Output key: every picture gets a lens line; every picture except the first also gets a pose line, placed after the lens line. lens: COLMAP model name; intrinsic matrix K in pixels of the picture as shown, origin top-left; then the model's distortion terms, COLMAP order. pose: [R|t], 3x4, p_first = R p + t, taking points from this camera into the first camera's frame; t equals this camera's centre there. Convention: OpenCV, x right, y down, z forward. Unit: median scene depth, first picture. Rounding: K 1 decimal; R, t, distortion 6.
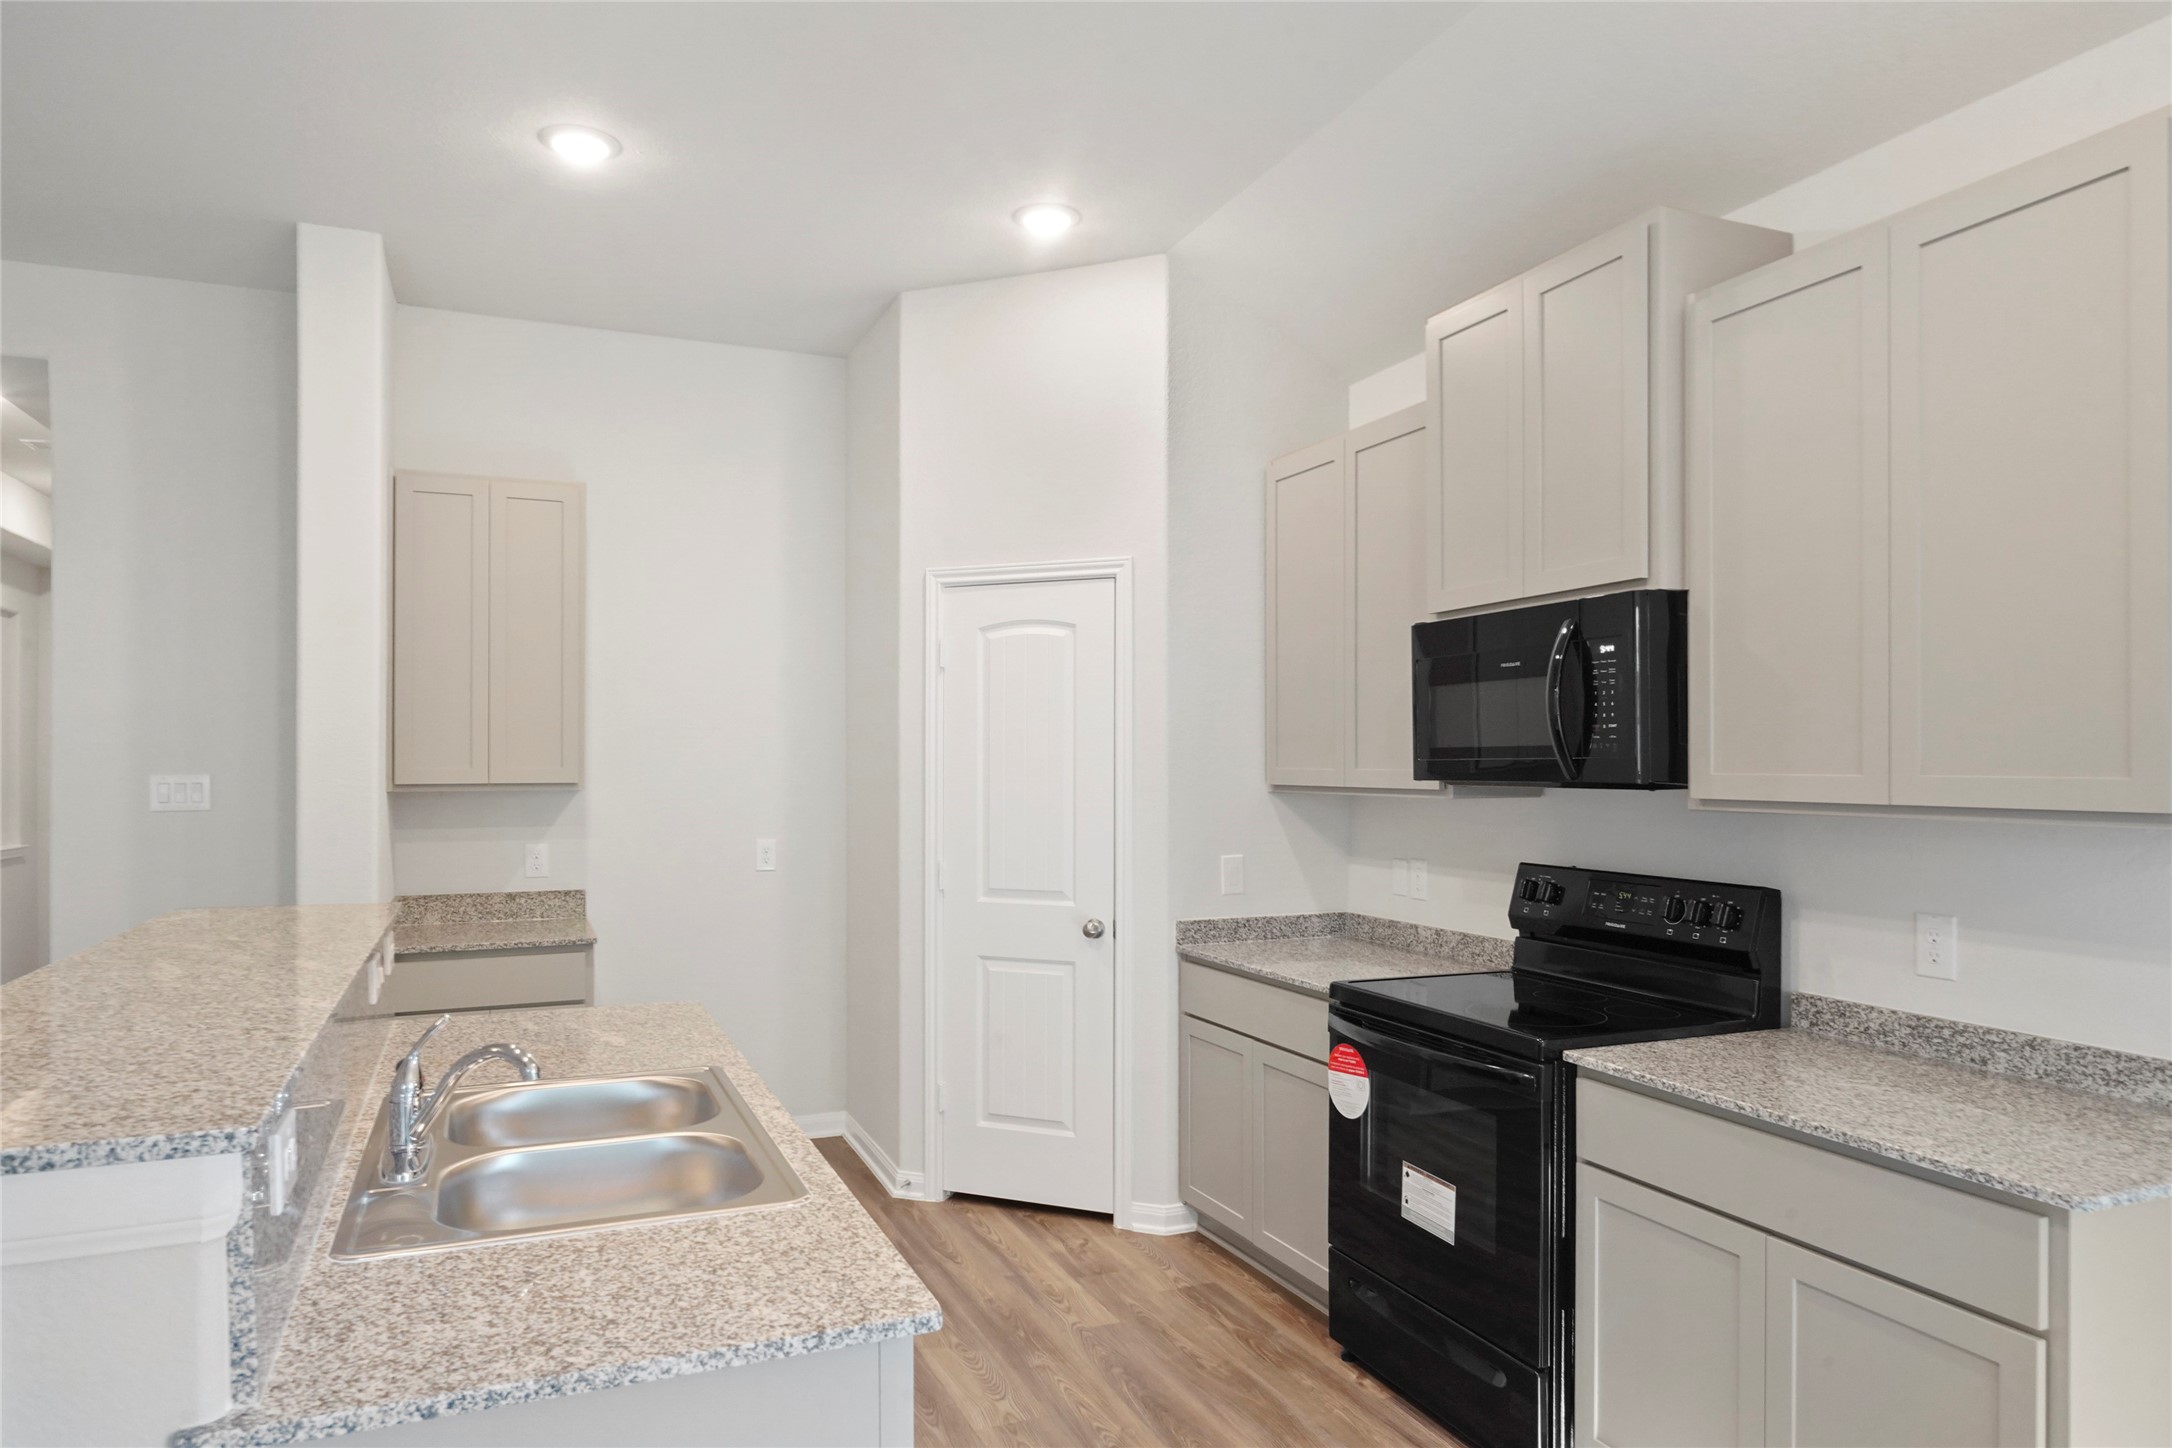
lens RADIAL K [[1337.0, 0, 1086.0], [0, 1337.0, 724.0], [0, 0, 1]] dist [-0.006178, 0.000735]
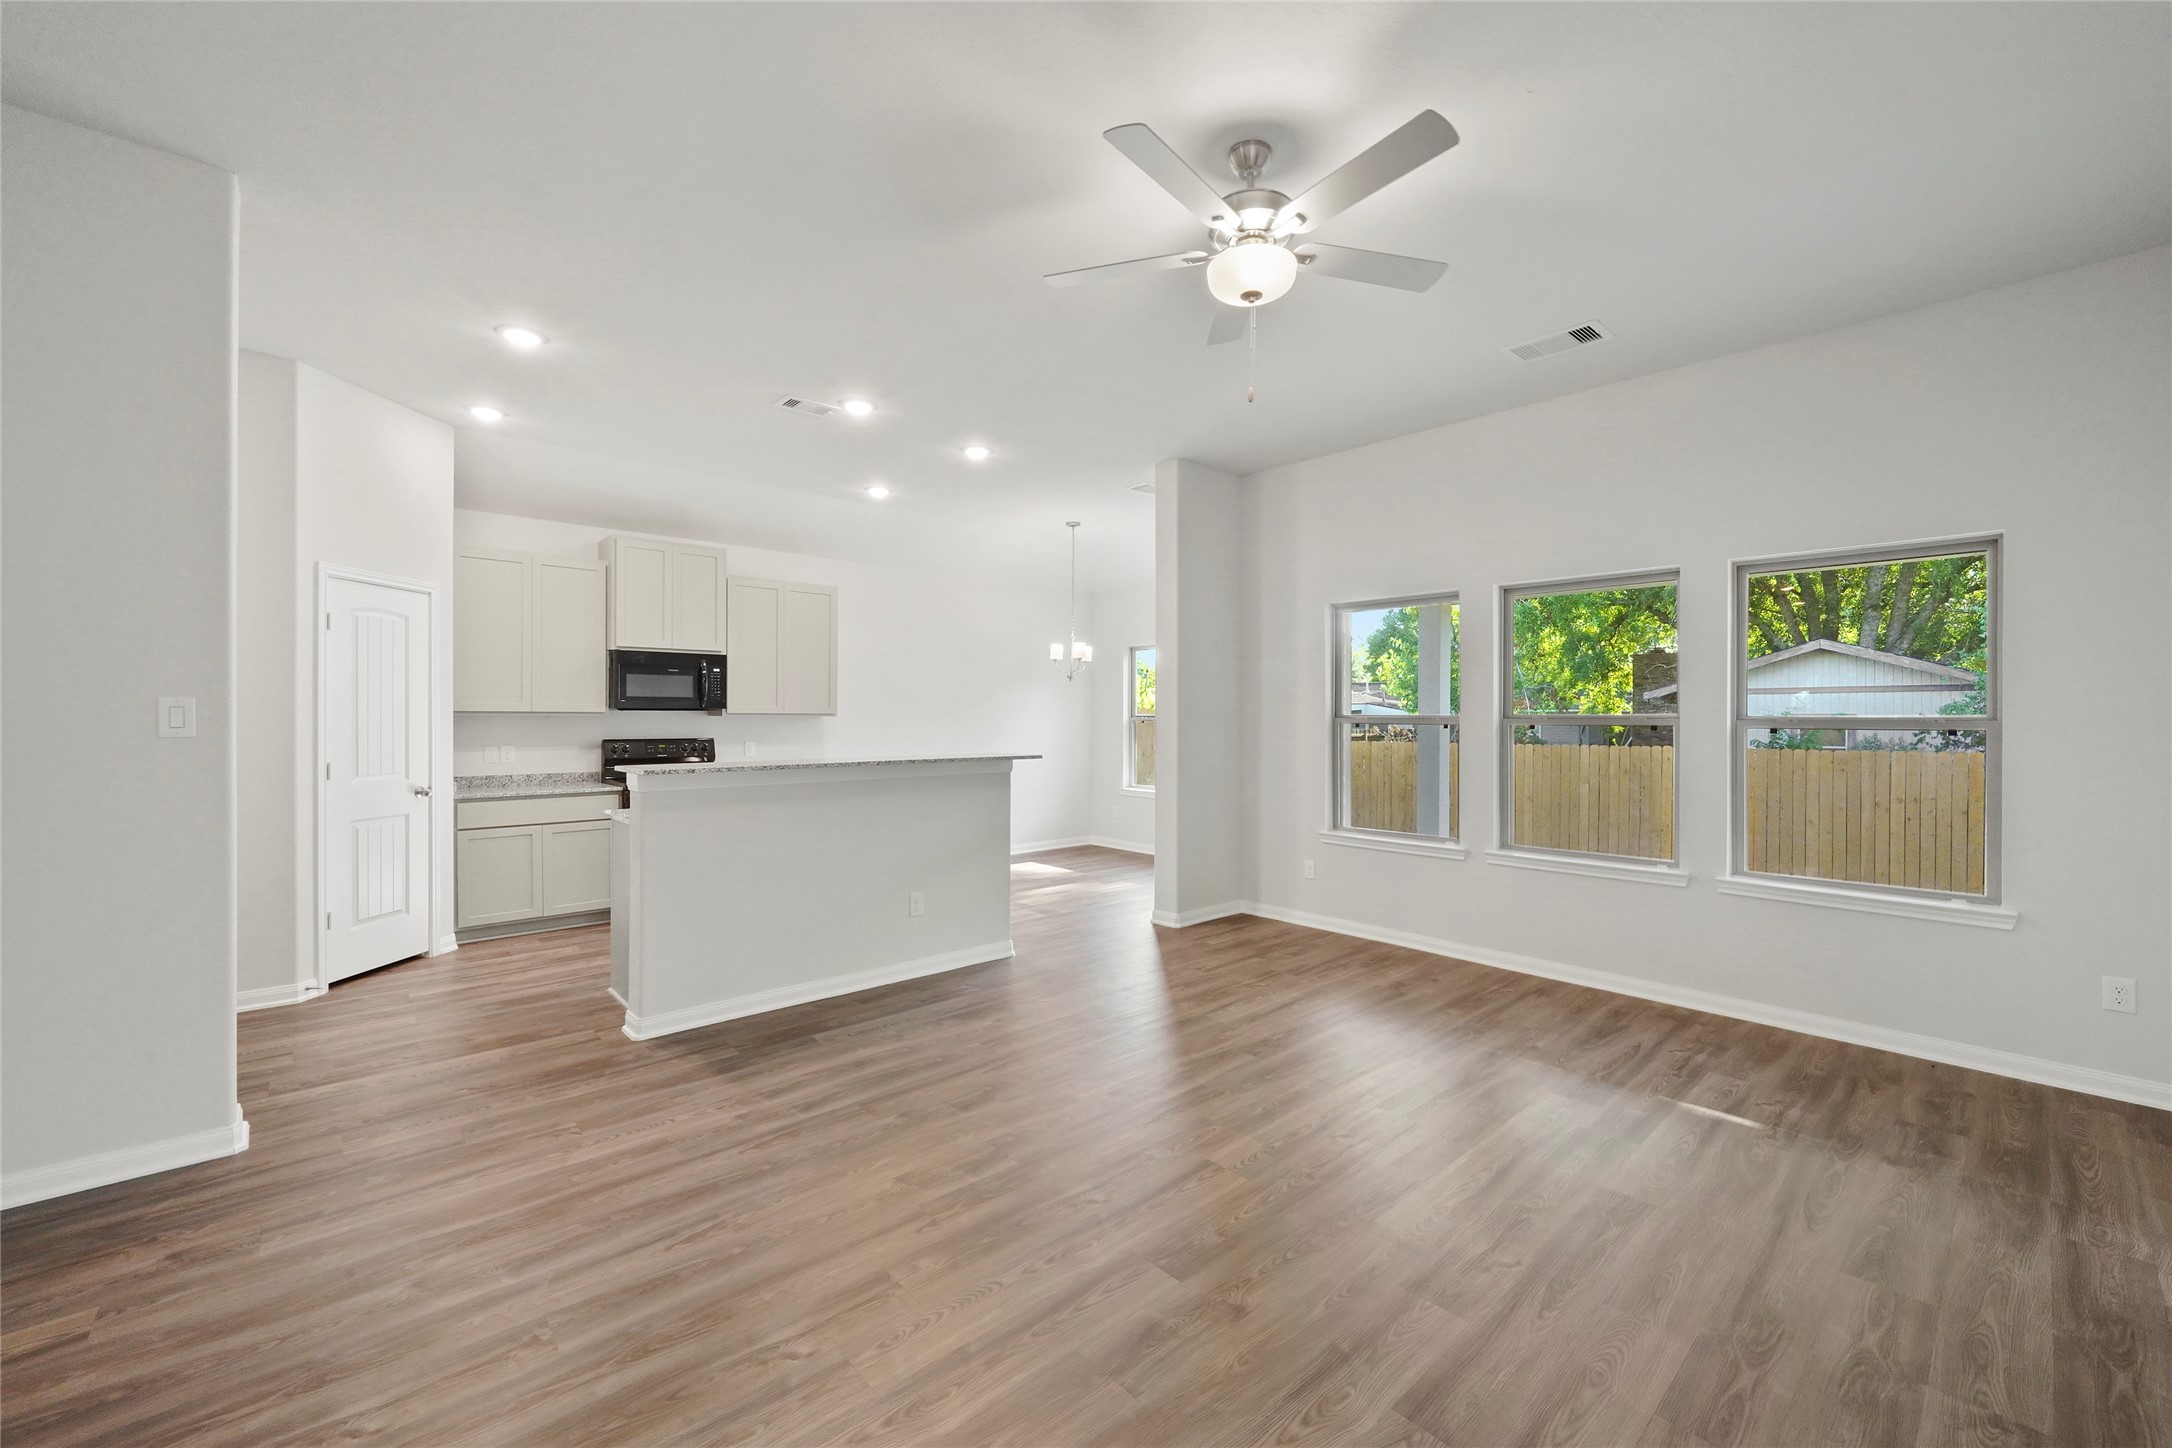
lens RADIAL K [[857.5, 0, 1093.8], [0, 857.5, 719.4], [0, 0, 1]] dist [-0.002172, 0.000016]
pose [[-0.324818, -0.004229, 0.945767, -1.348955], [-0.027934, 0.999597, -0.005124, 0.037226], [-0.945364, -0.028084, -0.324805, 0.535752]]
